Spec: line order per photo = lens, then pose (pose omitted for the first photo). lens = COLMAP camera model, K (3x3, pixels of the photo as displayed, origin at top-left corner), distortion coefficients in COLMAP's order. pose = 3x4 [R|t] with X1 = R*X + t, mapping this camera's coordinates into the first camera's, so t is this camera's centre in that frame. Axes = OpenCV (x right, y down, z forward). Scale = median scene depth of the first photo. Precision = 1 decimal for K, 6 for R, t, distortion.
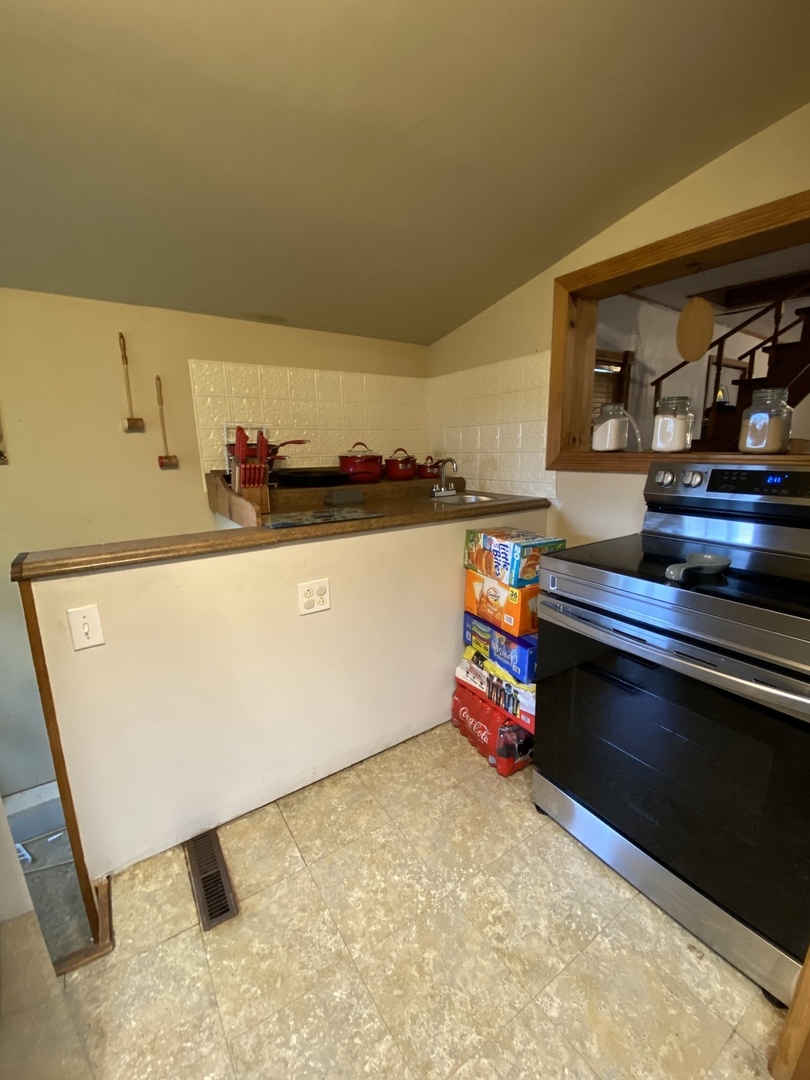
lens RADIAL K [[438.3, 0, 403.9], [0, 438.3, 536.4], [0, 0, 1]] dist [0.017559, -0.019863]
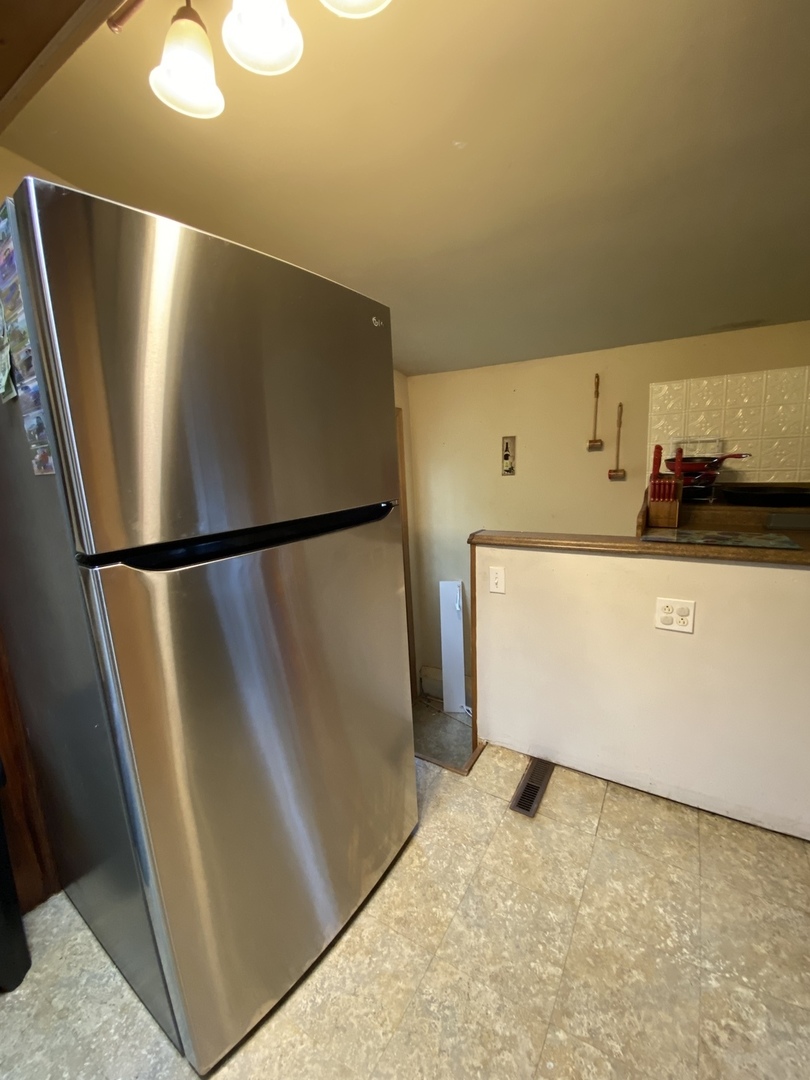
lens RADIAL K [[438.3, 0, 403.9], [0, 438.3, 536.4], [0, 0, 1]] dist [0.017559, -0.019863]
pose [[0.416587, 0.153960, -0.895964, 0.492205], [-0.155282, 0.983122, 0.096737, -0.048419], [0.895736, 0.098828, 0.433463, -0.017035]]
